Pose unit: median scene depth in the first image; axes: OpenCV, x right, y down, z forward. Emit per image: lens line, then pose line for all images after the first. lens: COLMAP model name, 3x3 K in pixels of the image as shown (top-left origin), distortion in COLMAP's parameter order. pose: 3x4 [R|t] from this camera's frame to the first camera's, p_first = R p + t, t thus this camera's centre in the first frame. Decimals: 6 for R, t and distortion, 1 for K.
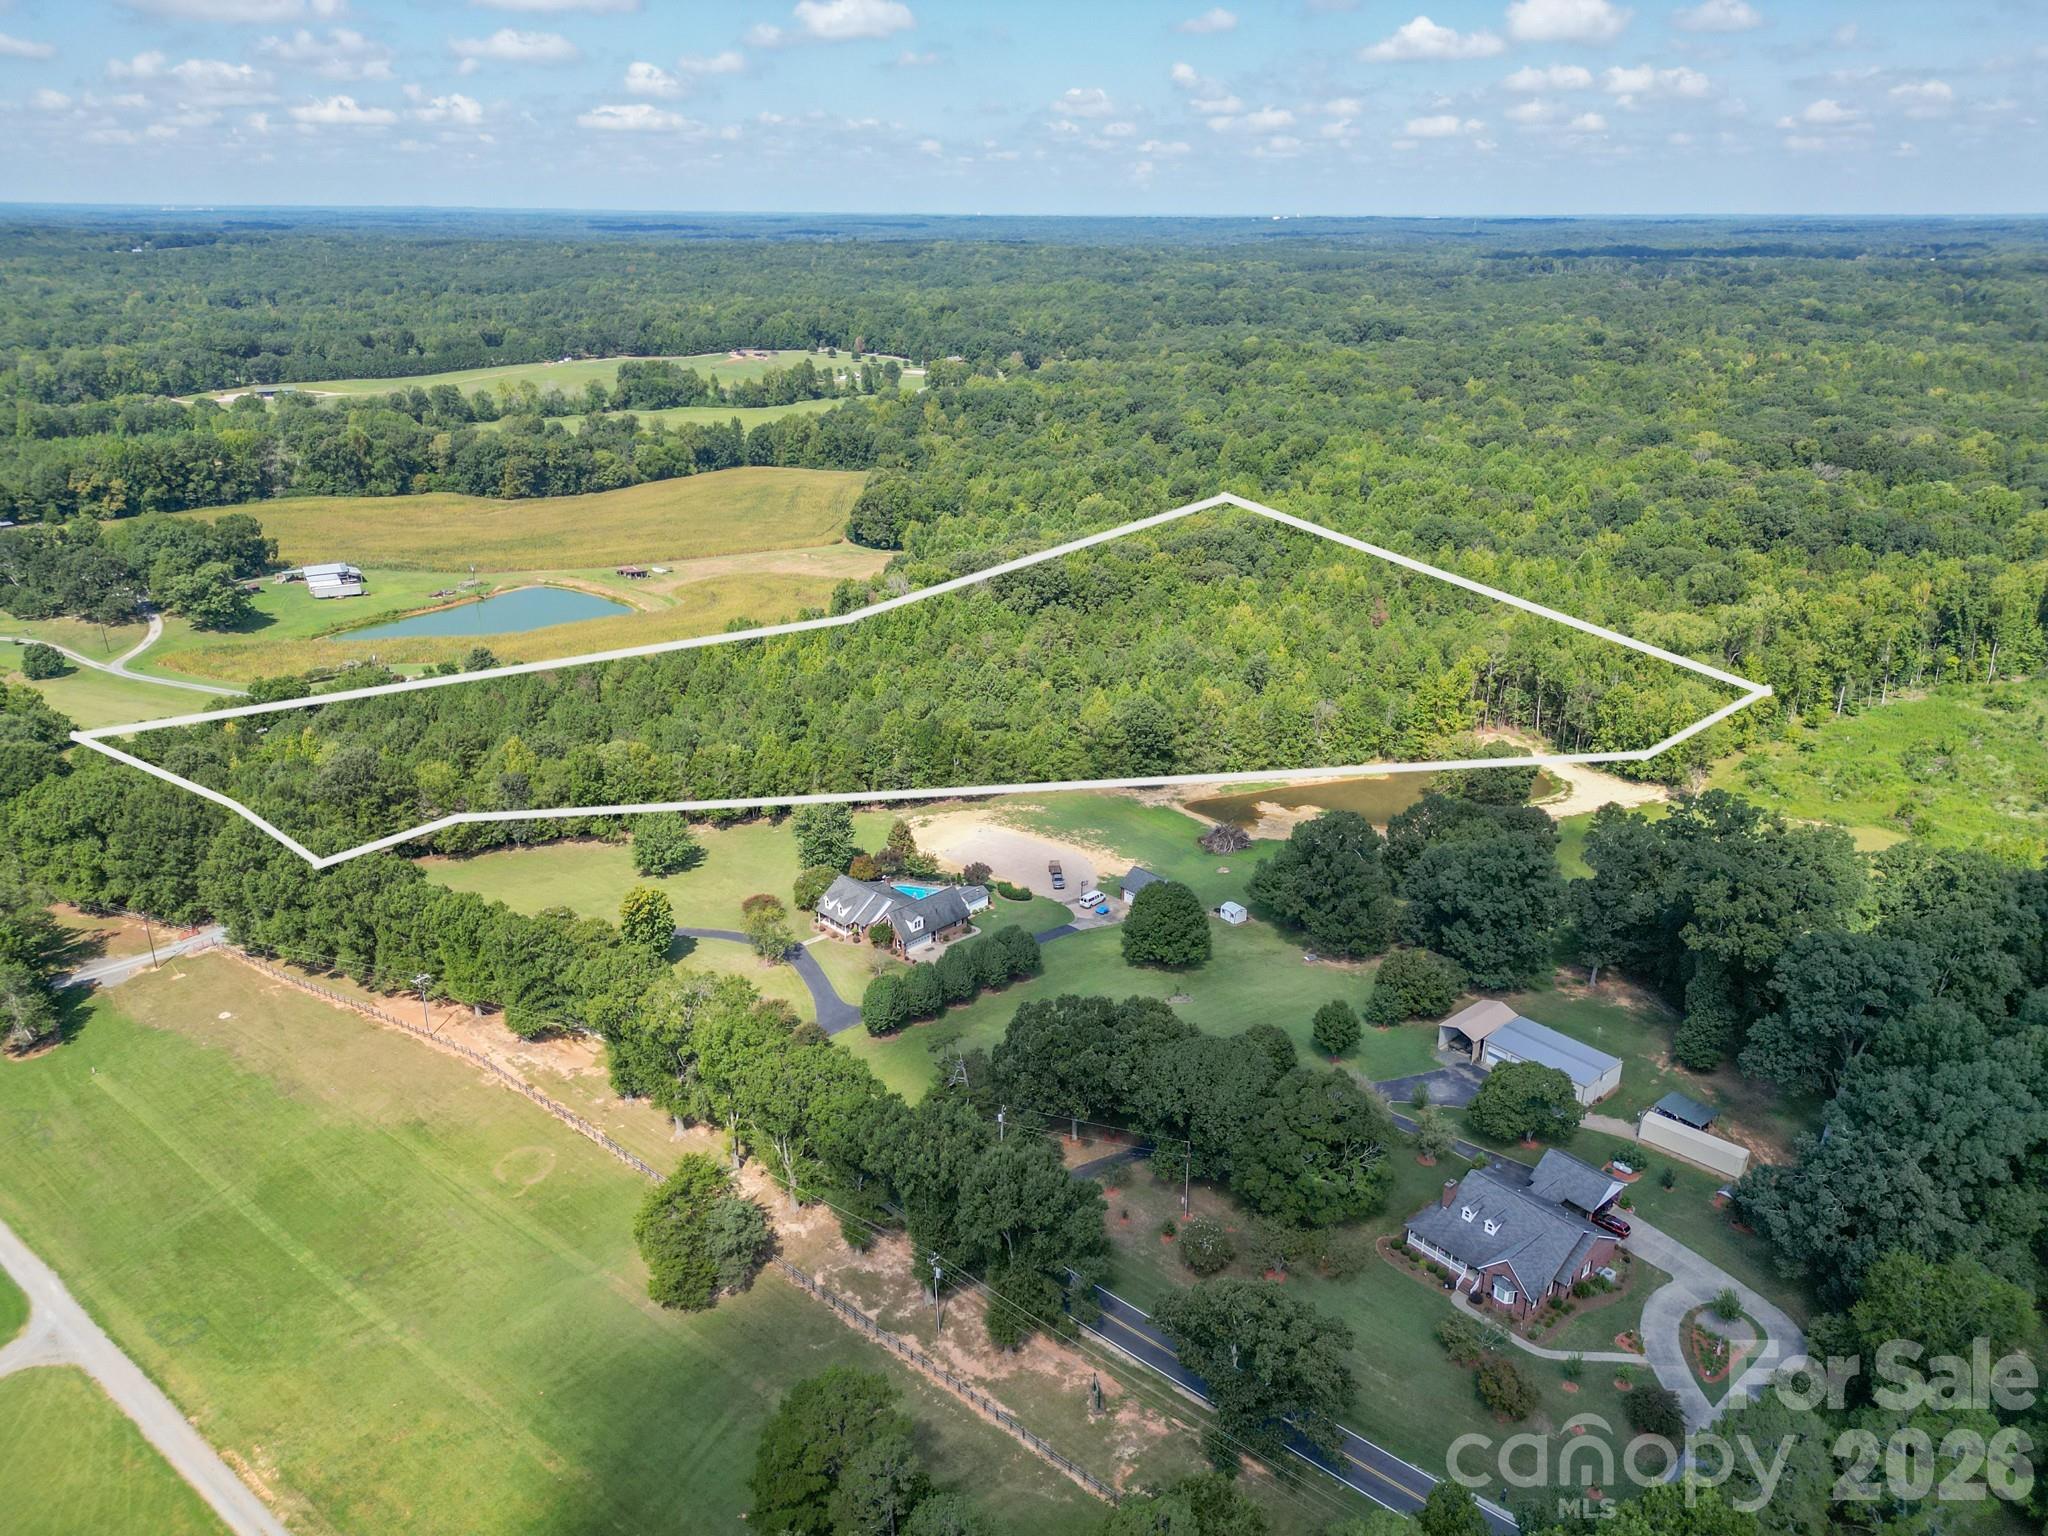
lens RADIAL K [[1437.3, 0, 1021.3], [0, 1437.3, 761.6], [0, 0, 1]] dist [0.068159, -0.059406]
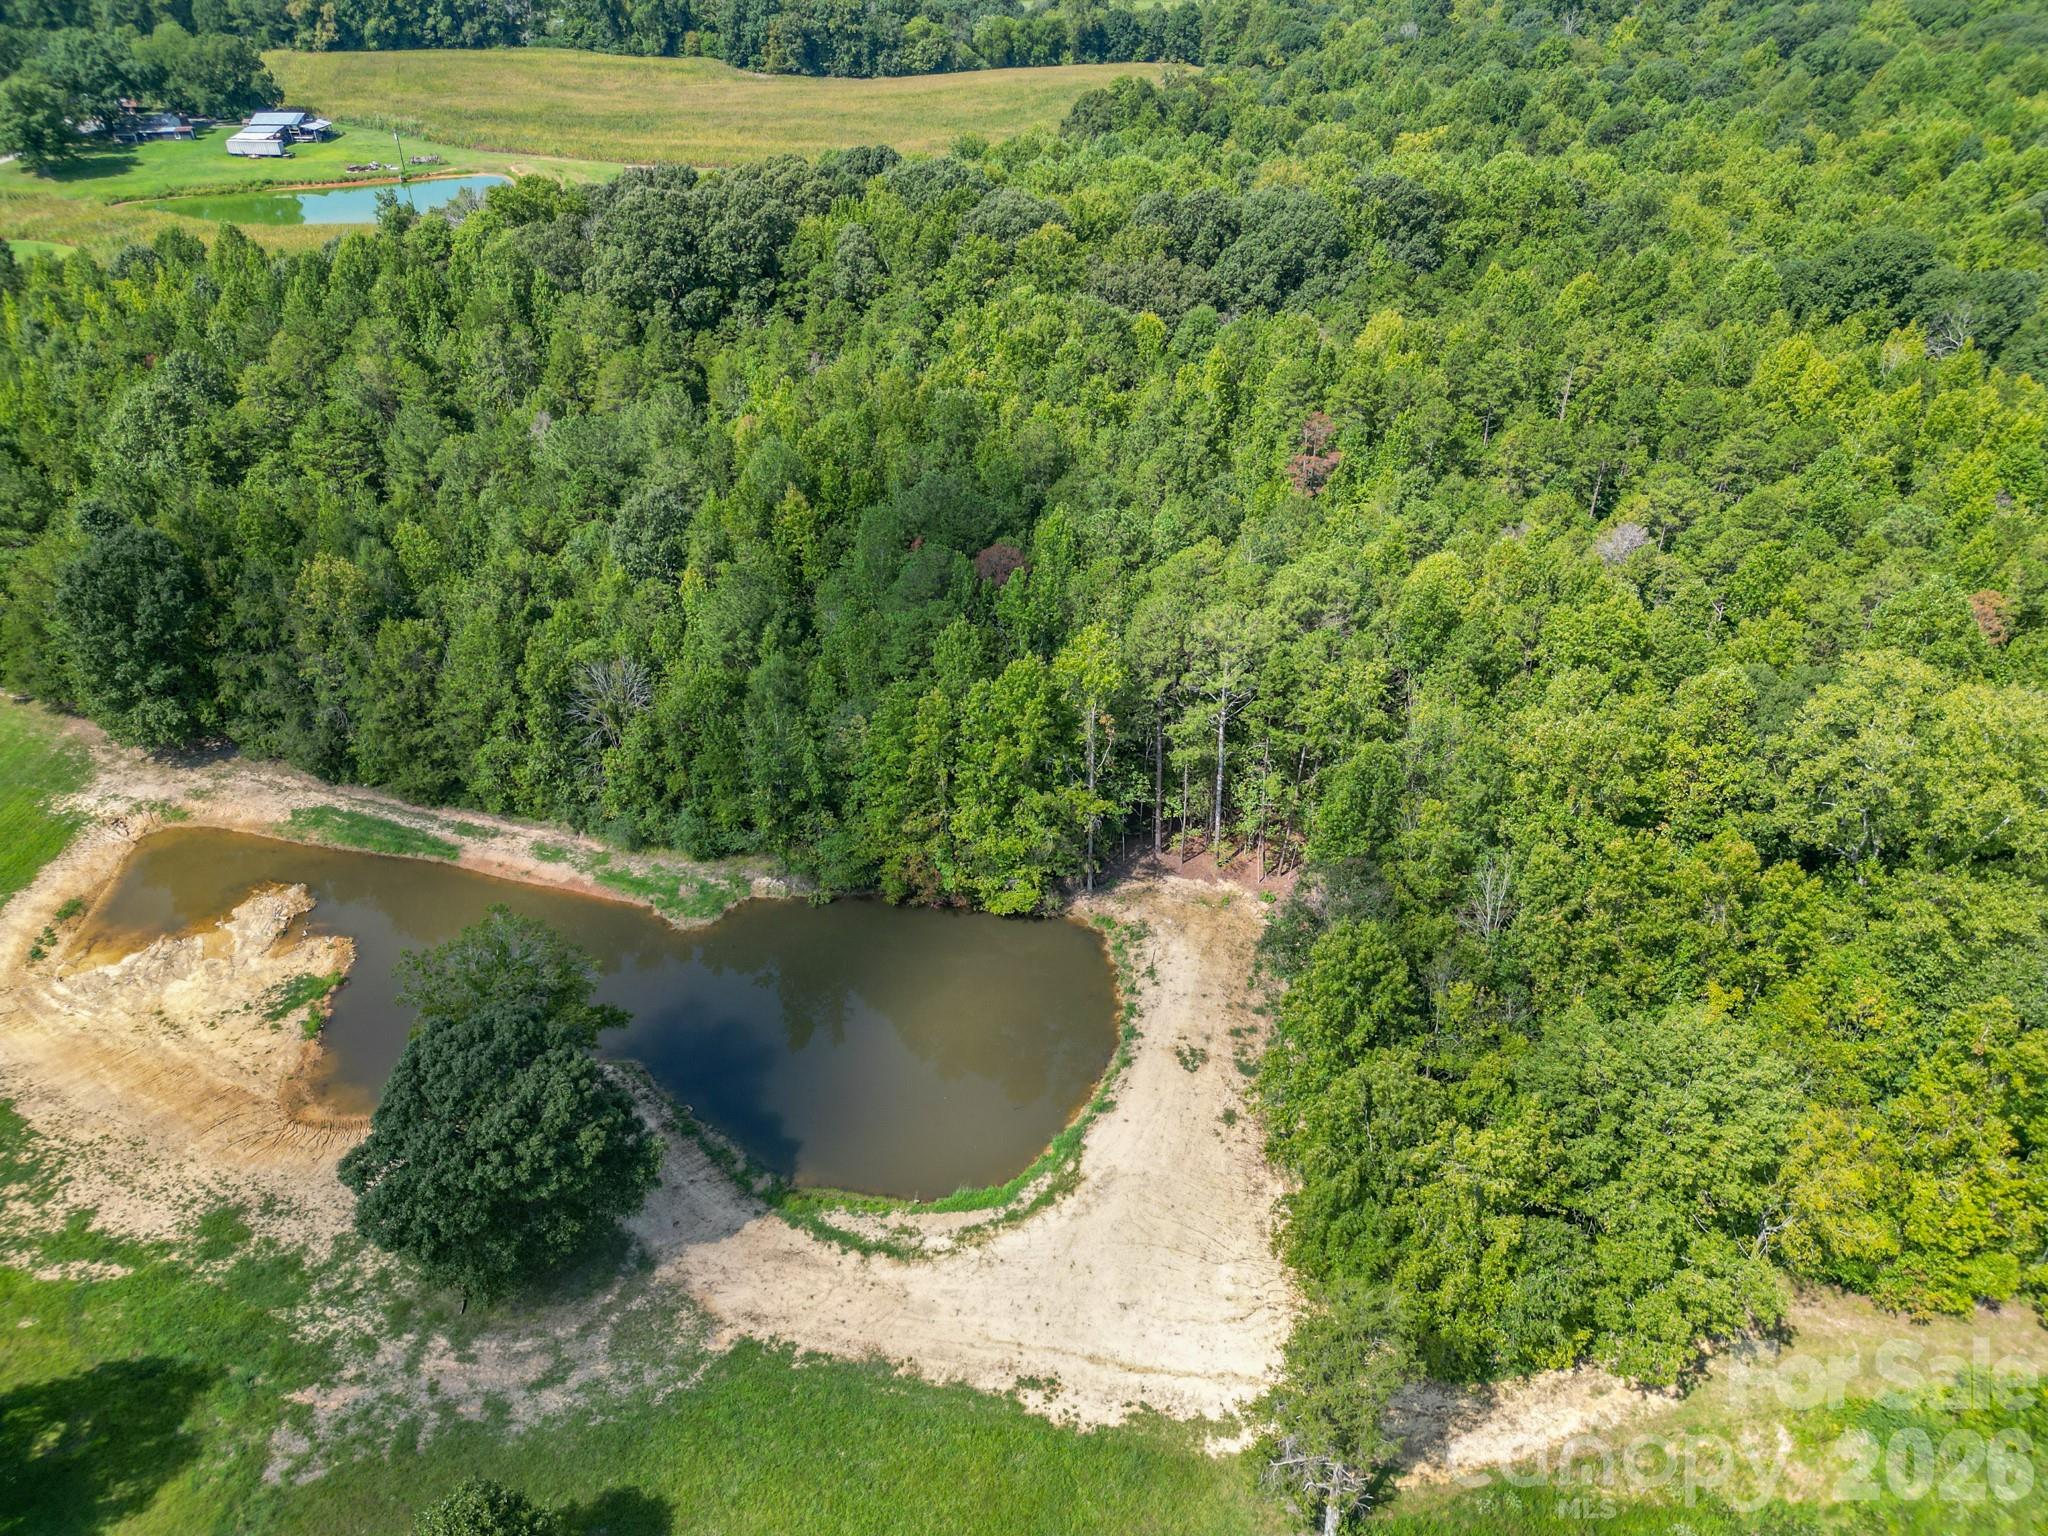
lens RADIAL K [[1435.8, 0, 1021.5], [0, 1435.8, 767.1], [0, 0, 1]] dist [0.062523, -0.058891]
pose [[0.811345, 0.311134, -0.494888, 0.246143], [-0.195737, 0.942316, 0.271529, -0.069977], [0.550823, -0.123437, 0.825444, 0.392439]]
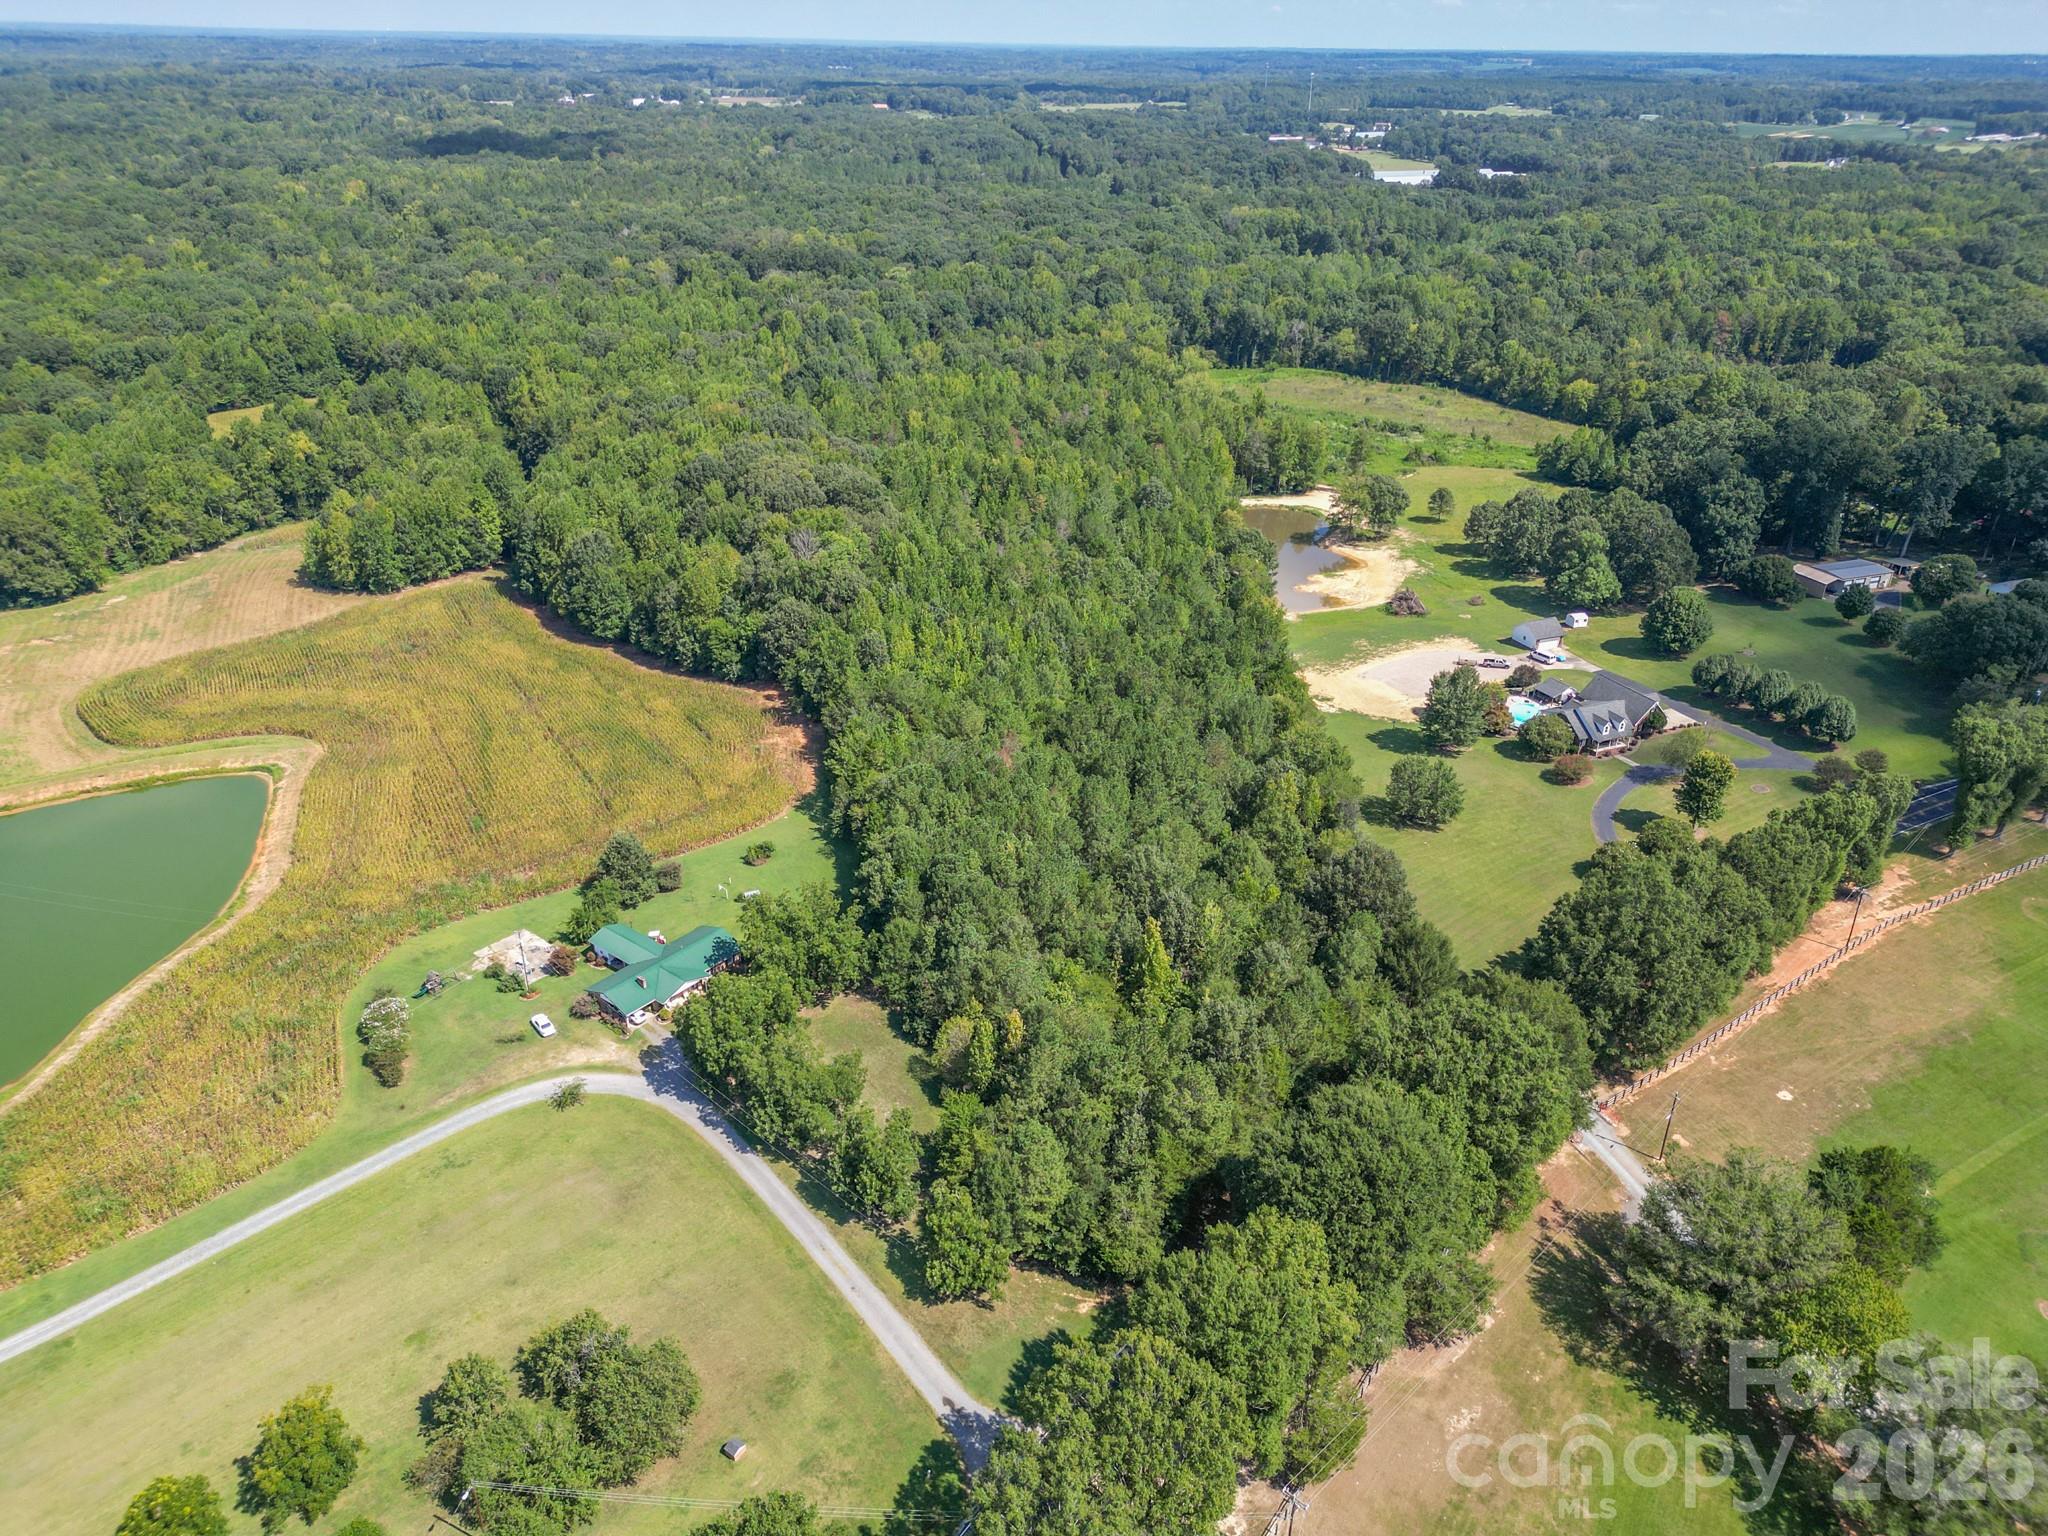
lens RADIAL K [[1437.3, 0, 1021.3], [0, 1437.3, 761.6], [0, 0, 1]] dist [0.068159, -0.059406]
pose [[0.354490, -0.417570, 0.836643, -0.456991], [0.324389, 0.894099, 0.308801, -0.134331], [-0.876988, 0.161931, 0.452405, 0.342808]]
